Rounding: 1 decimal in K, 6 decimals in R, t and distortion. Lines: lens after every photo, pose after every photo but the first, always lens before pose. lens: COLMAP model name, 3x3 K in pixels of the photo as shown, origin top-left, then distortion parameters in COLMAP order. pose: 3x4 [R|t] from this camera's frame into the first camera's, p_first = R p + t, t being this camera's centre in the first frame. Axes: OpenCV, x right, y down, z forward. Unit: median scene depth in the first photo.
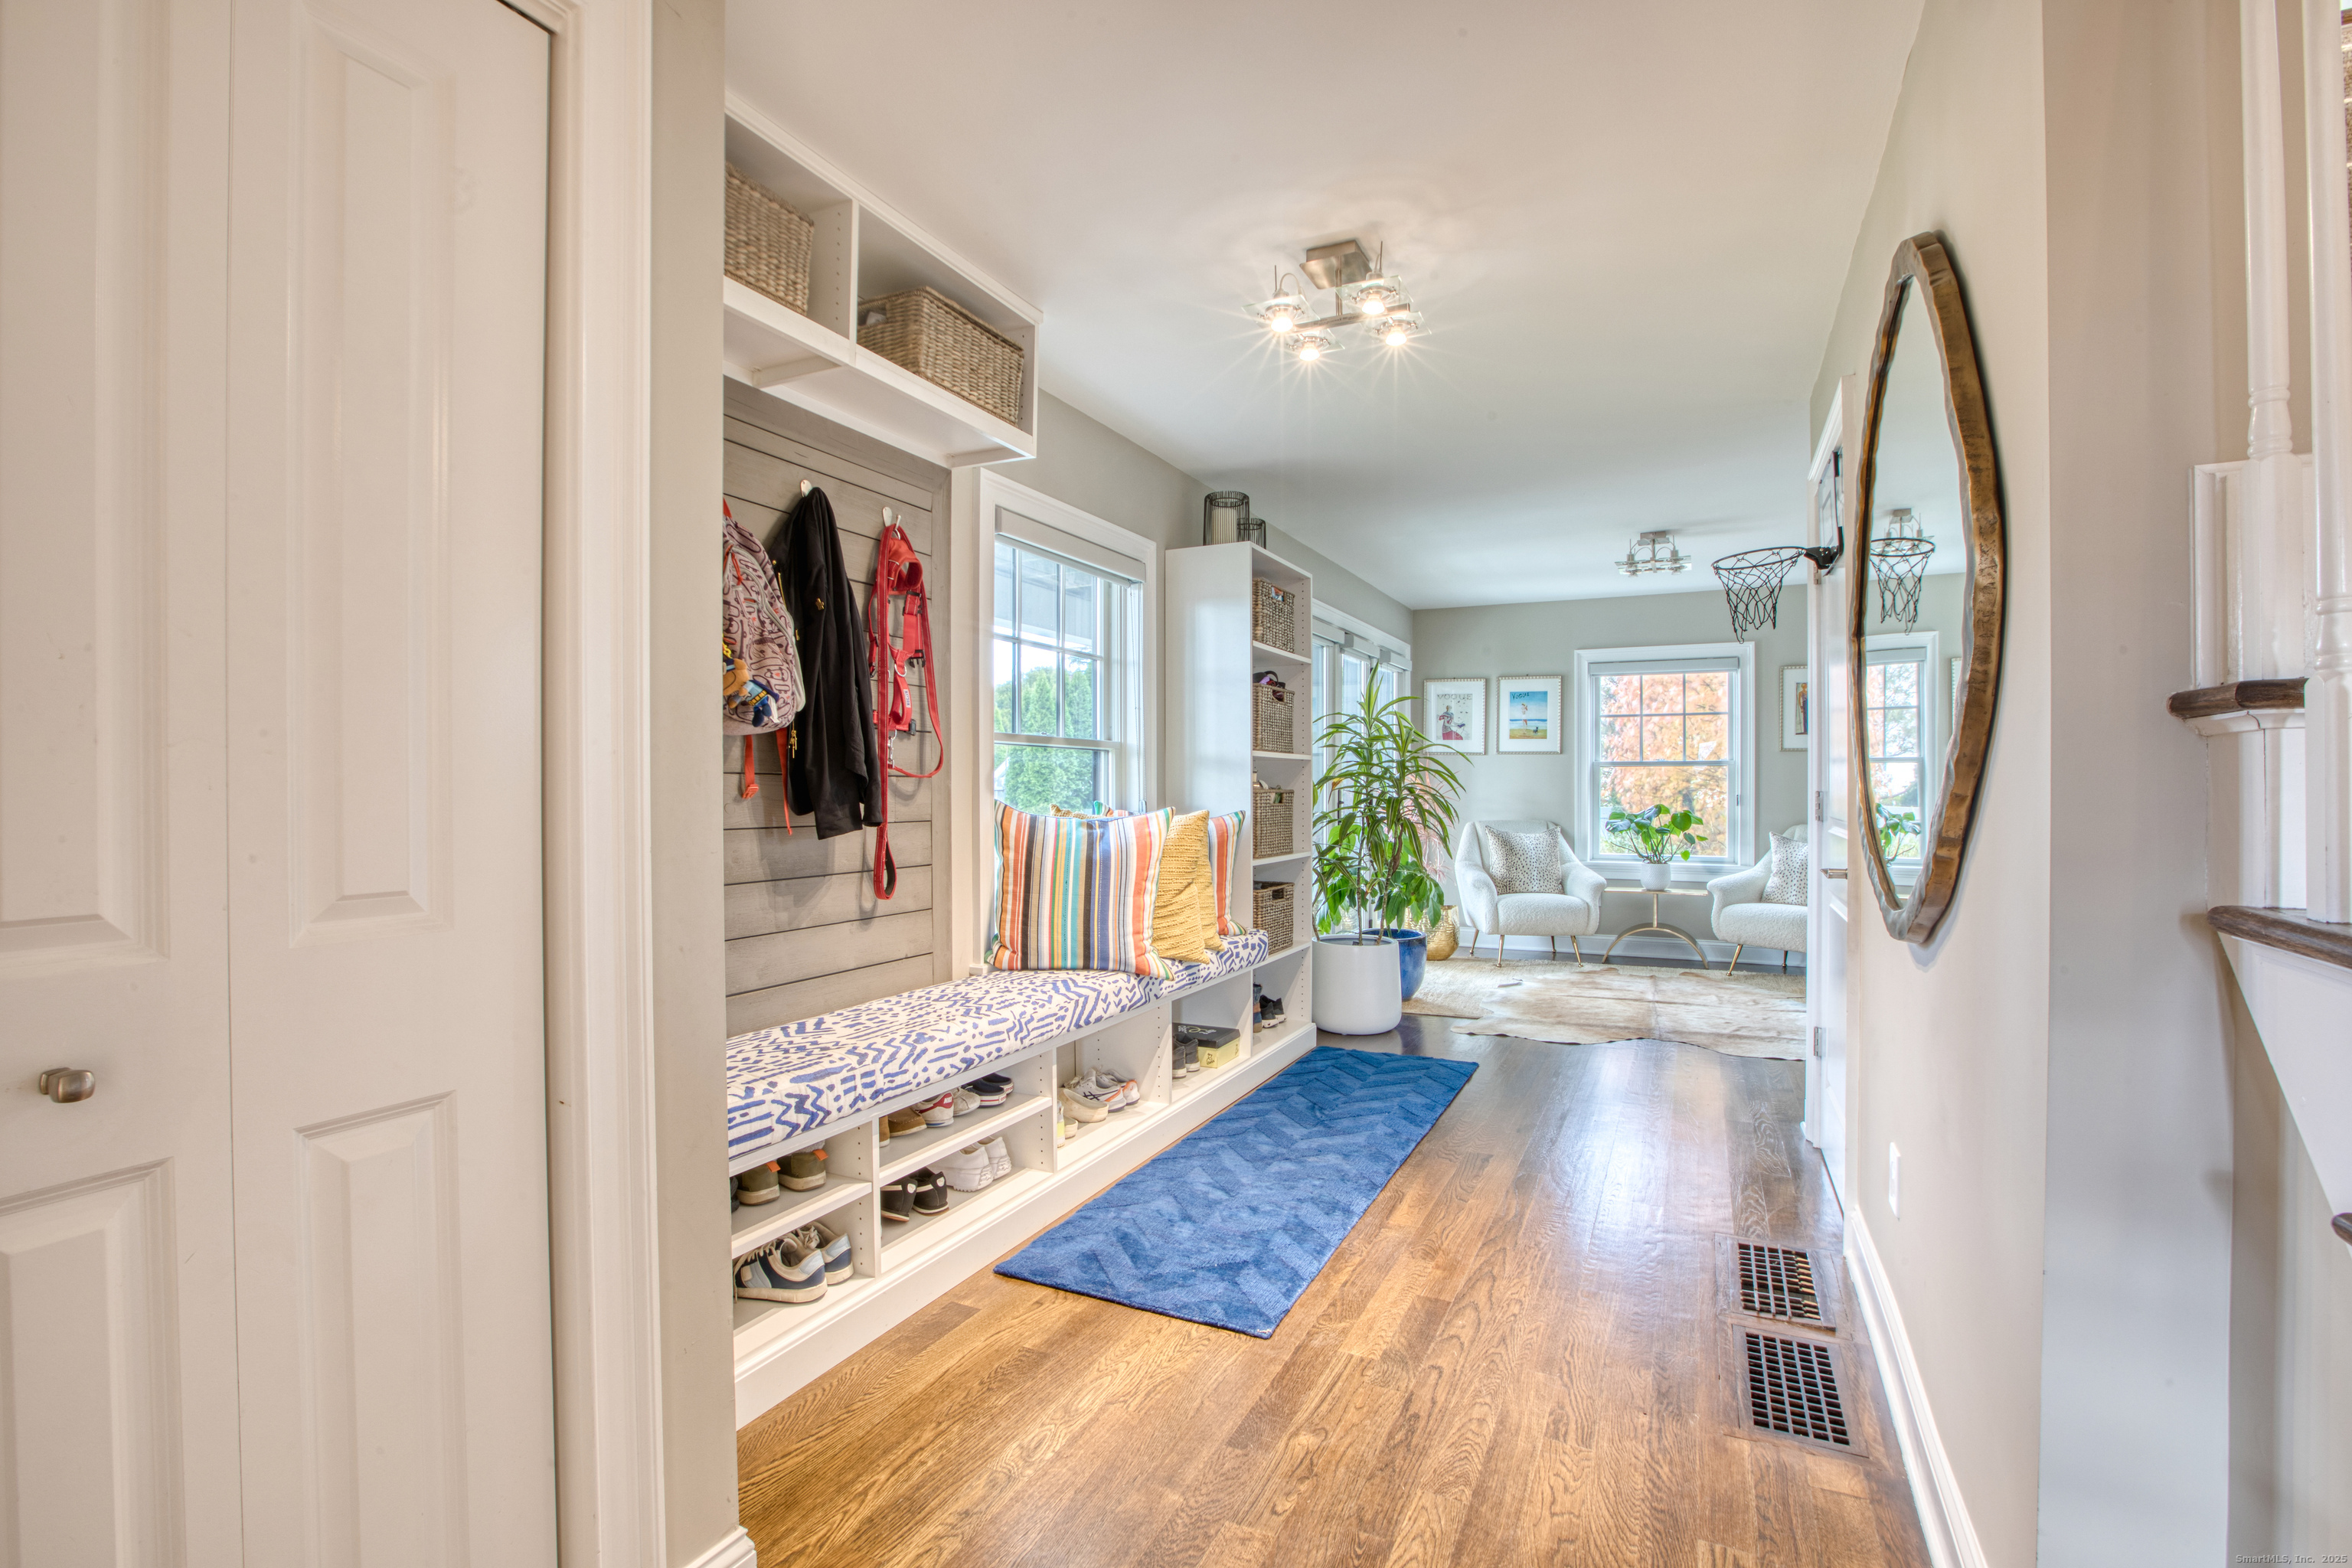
lens RADIAL K [[1070.8, 0, 1196.6], [0, 1070.8, 793.6], [0, 0, 1]] dist [-0.019578, 0.002418]
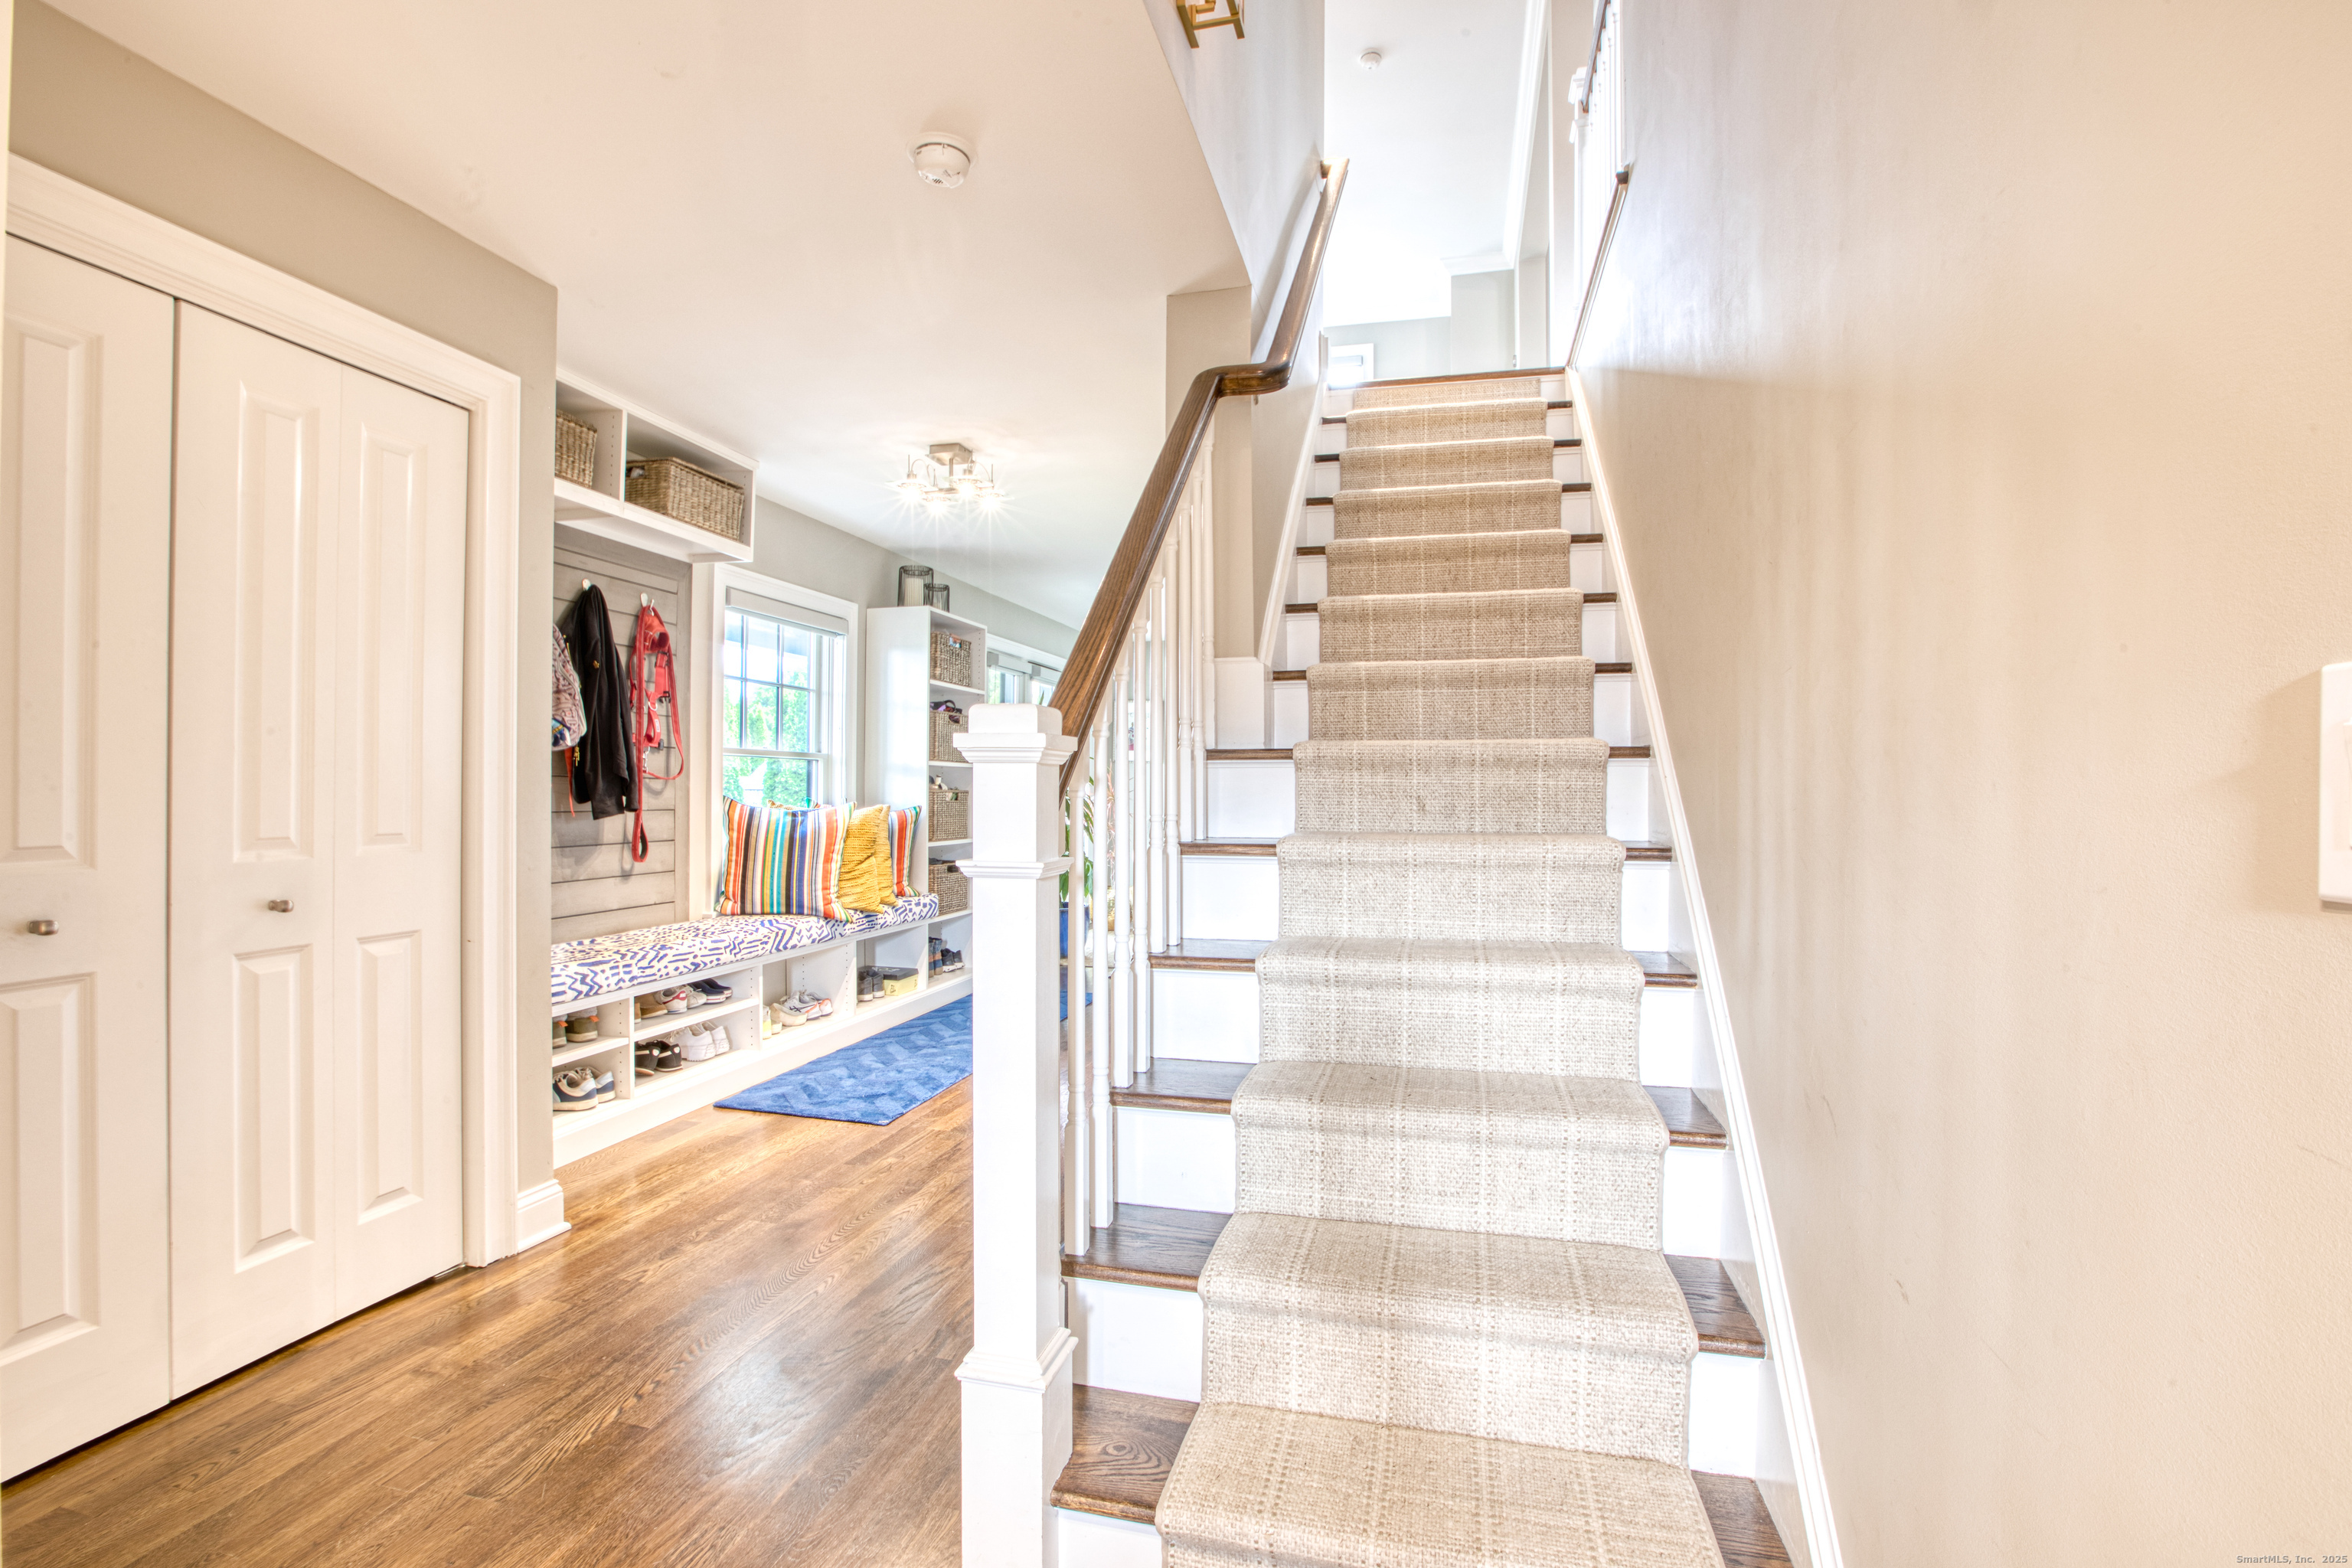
lens RADIAL K [[1070.8, 0, 1155.2], [0, 1070.8, 785.6], [0, 0, 1]] dist [-0.019578, 0.002418]
pose [[0.986008, 0.008701, 0.166470, 0.159617], [-0.007177, 0.999927, -0.009753, 0.002903], [-0.166542, 0.008422, 0.985998, -0.552807]]
